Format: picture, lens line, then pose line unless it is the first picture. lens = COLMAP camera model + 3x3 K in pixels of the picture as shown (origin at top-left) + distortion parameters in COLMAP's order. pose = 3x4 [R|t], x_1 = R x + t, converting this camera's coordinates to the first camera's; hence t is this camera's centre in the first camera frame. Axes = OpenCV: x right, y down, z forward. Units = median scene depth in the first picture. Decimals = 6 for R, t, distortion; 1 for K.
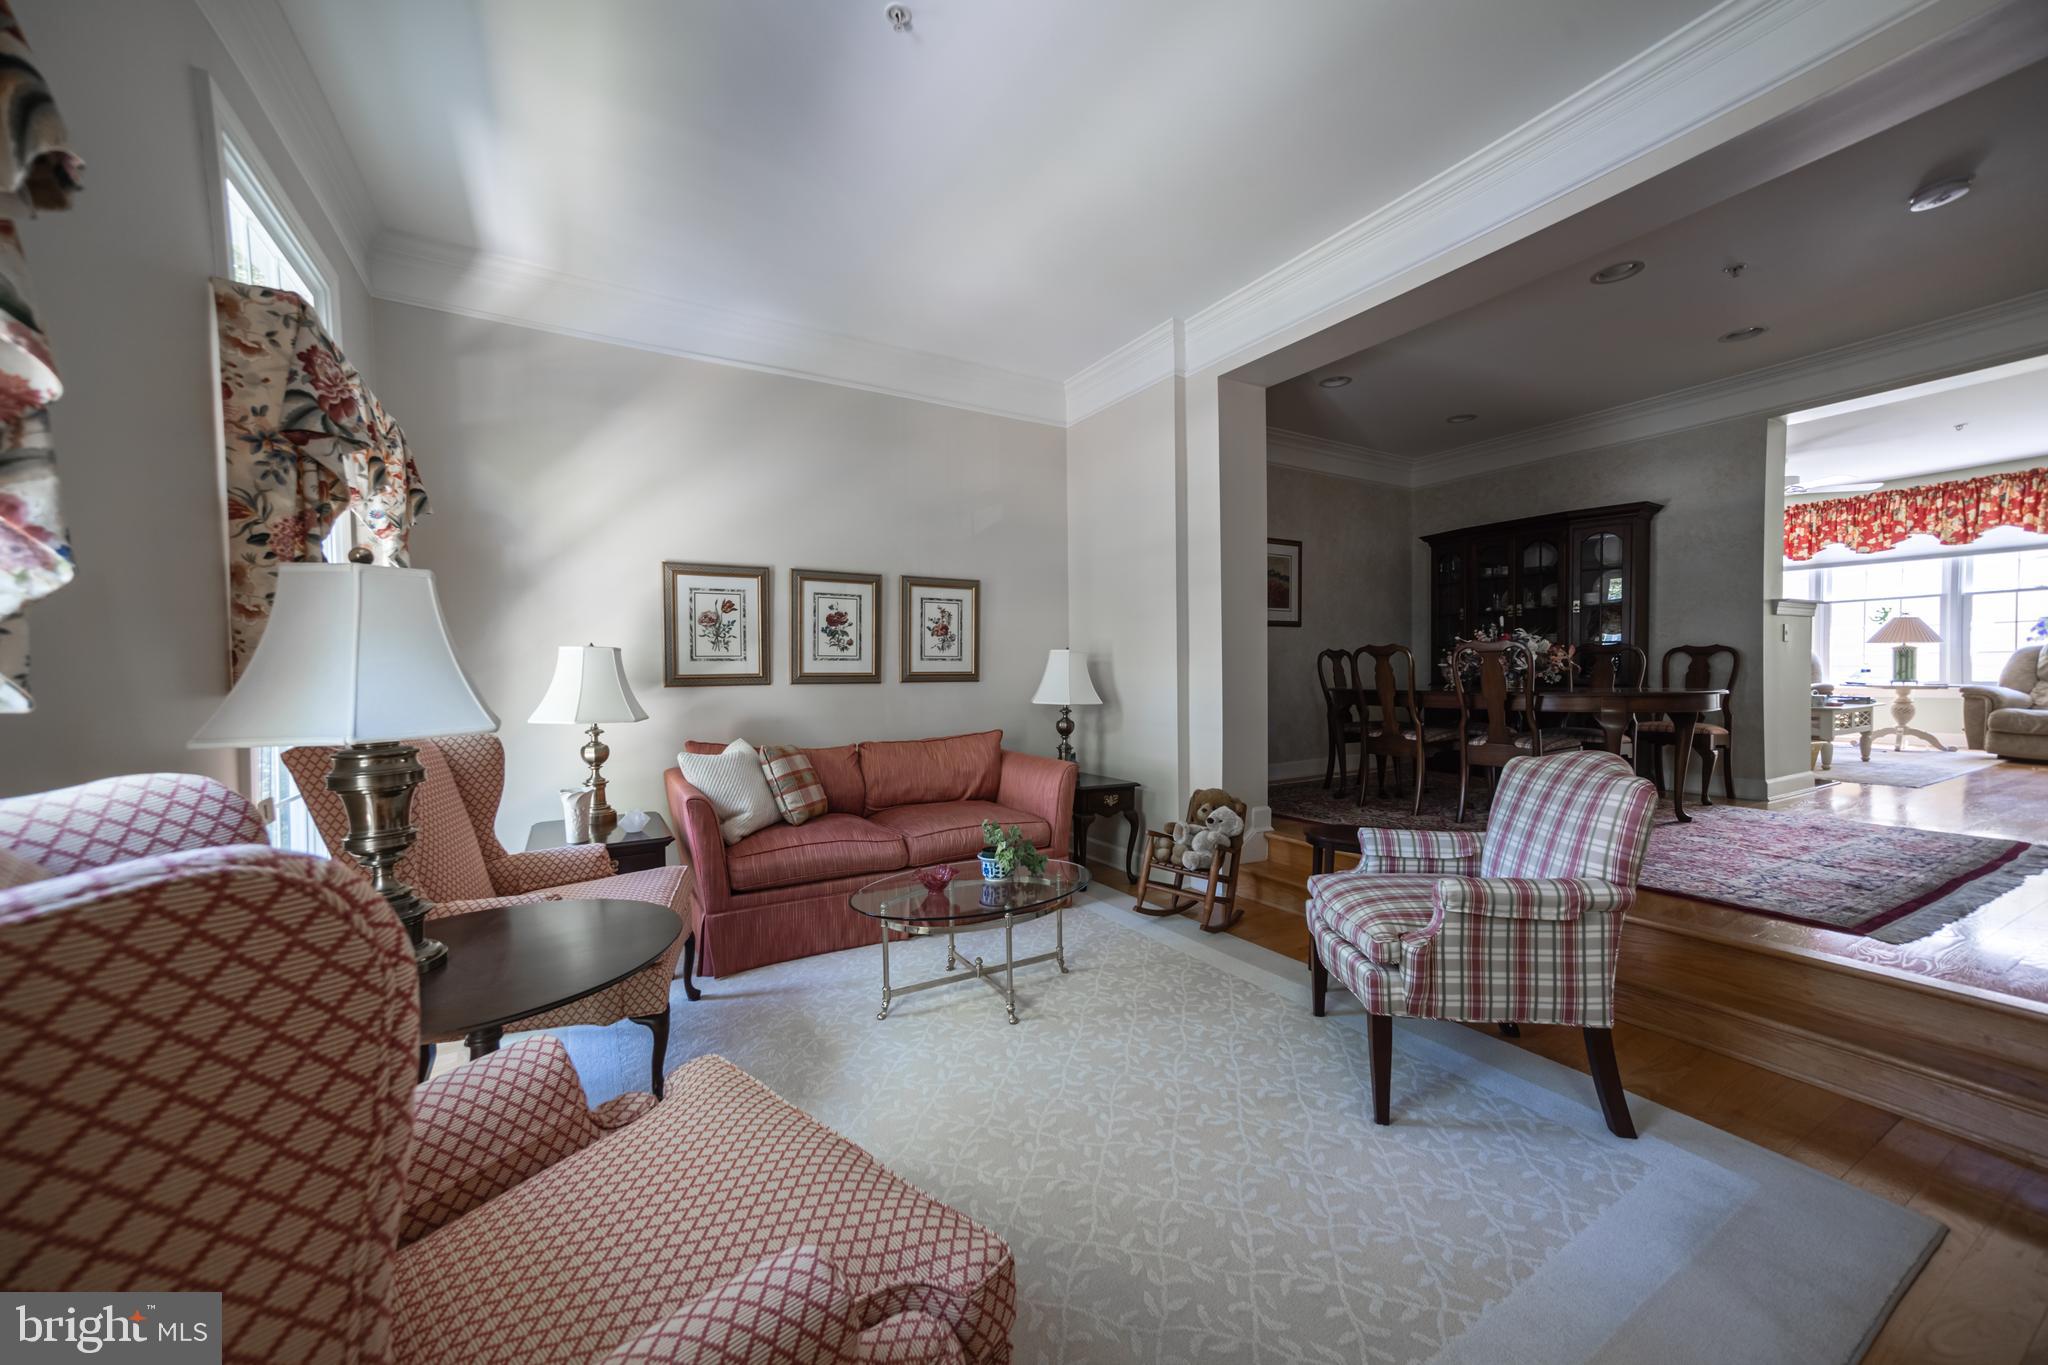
lens RADIAL K [[749.0, 0, 1016.8], [0, 749.0, 684.0], [0, 0, 1]] dist [-0.018080, 0.023234]
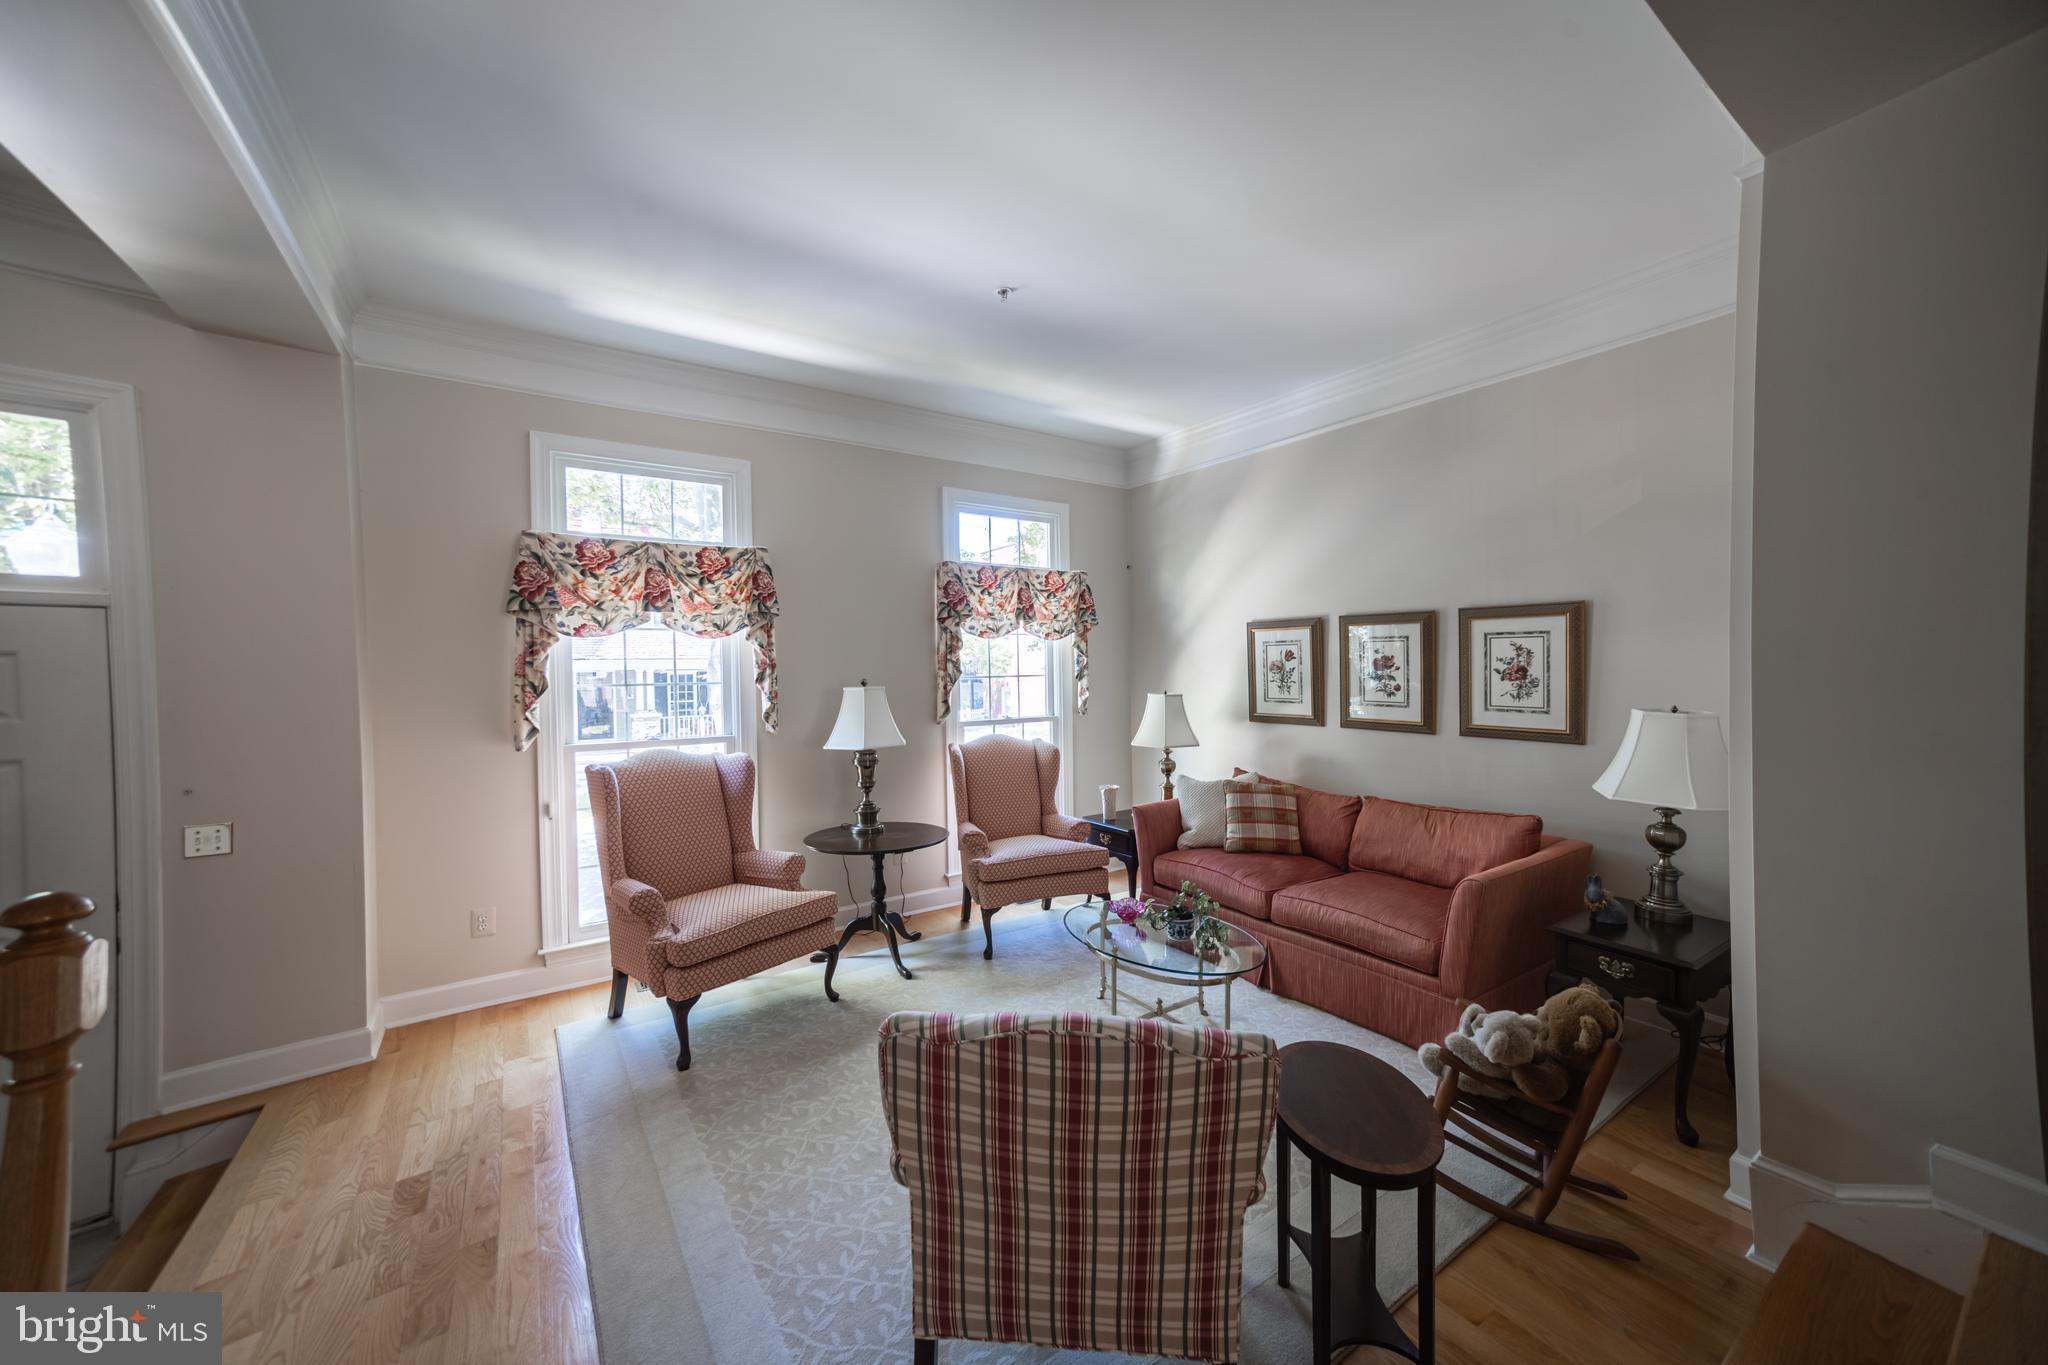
lens RADIAL K [[749.0, 0, 1016.8], [0, 749.0, 684.0], [0, 0, 1]] dist [-0.018080, 0.023234]
pose [[0.074962, 0.033124, -0.996636, 0.675049], [-0.008190, 0.999435, 0.032601, -0.087947], [0.997153, 0.005719, 0.075190, 0.467152]]
